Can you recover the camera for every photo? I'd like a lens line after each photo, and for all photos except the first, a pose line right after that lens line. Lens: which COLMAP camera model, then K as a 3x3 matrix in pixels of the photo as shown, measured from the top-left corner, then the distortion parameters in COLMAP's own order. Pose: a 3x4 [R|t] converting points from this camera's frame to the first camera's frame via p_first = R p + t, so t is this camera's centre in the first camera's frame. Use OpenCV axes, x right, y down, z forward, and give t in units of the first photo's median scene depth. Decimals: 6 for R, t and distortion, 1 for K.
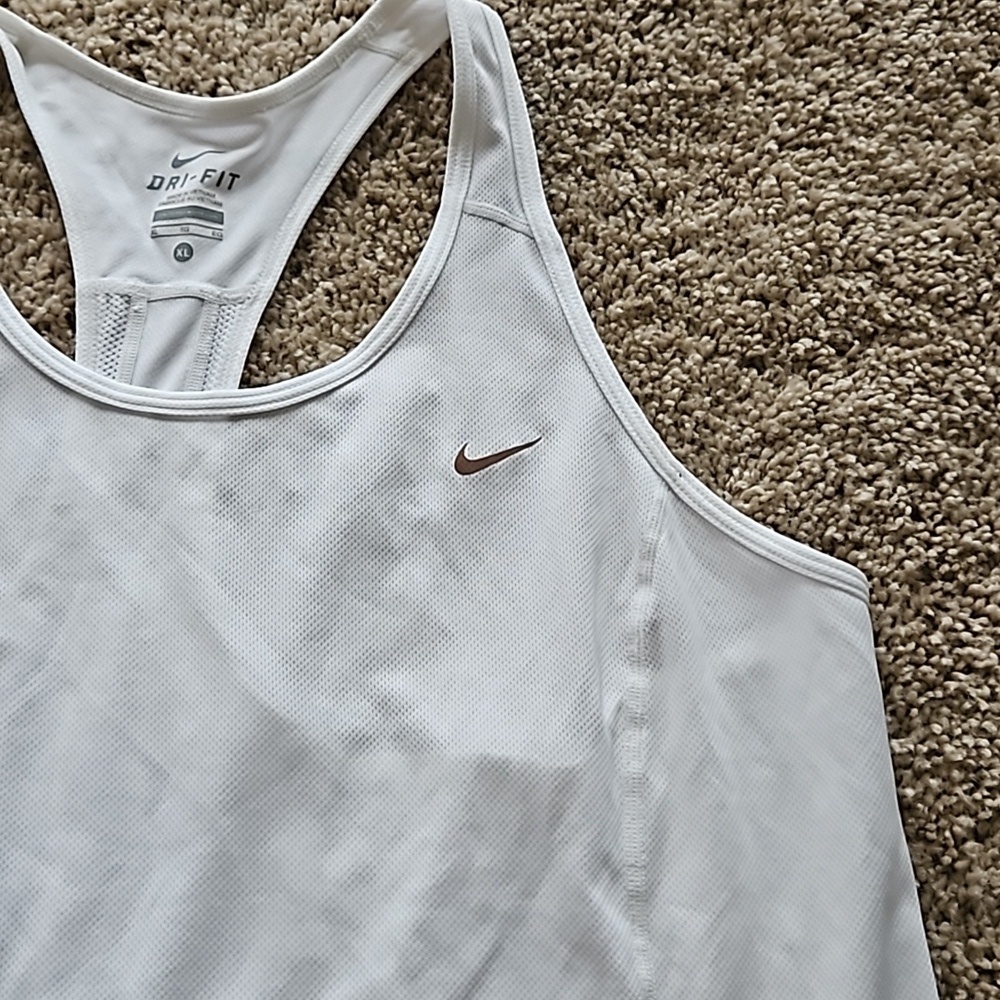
lens RADIAL K [[1405.0, 0, 500.0], [0, 1405.0, 500.0], [0, 0, 1]] dist [0.053029, -0.062658]
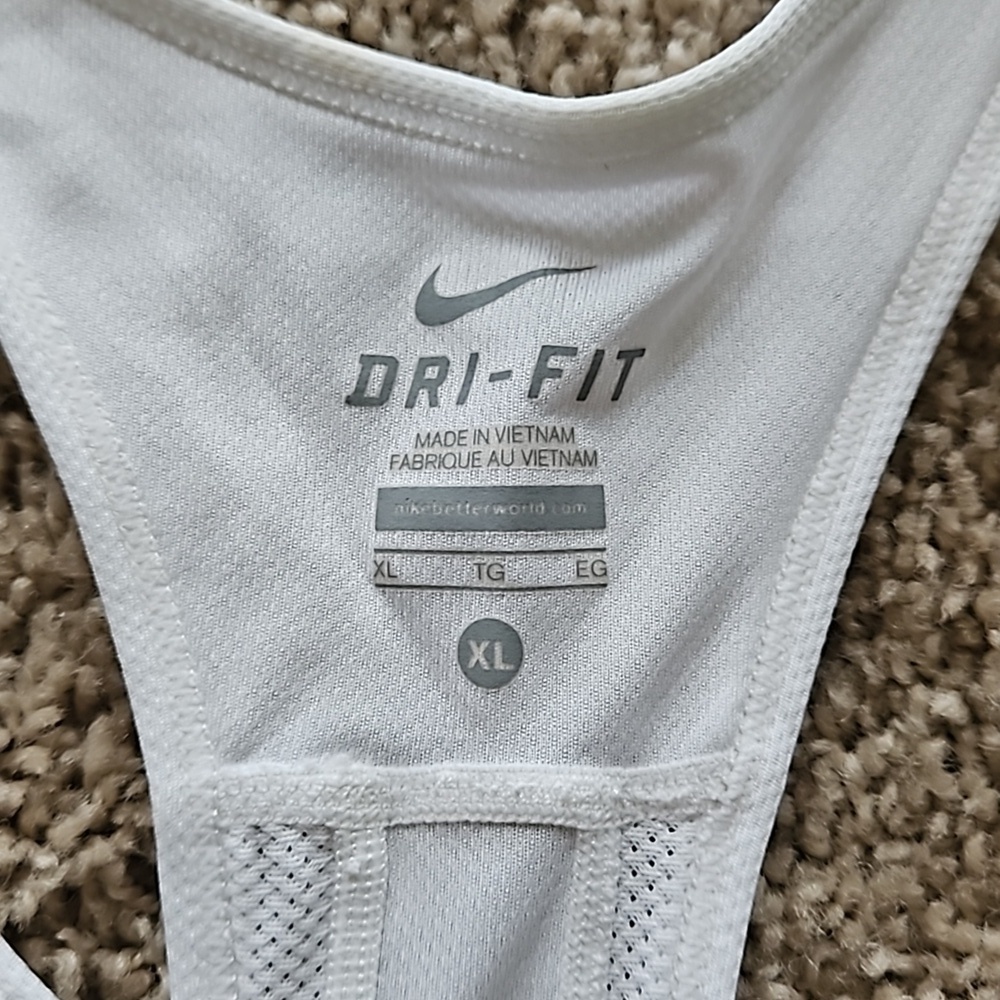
lens RADIAL K [[1405.0, 0, 500.0], [0, 1405.0, 500.0], [0, 0, 1]] dist [0.053029, -0.062658]
pose [[0.998475, -0.026872, -0.048221, -0.199025], [0.037382, 0.971896, 0.232425, -0.265835], [0.040621, -0.233874, 0.971418, 0.688531]]
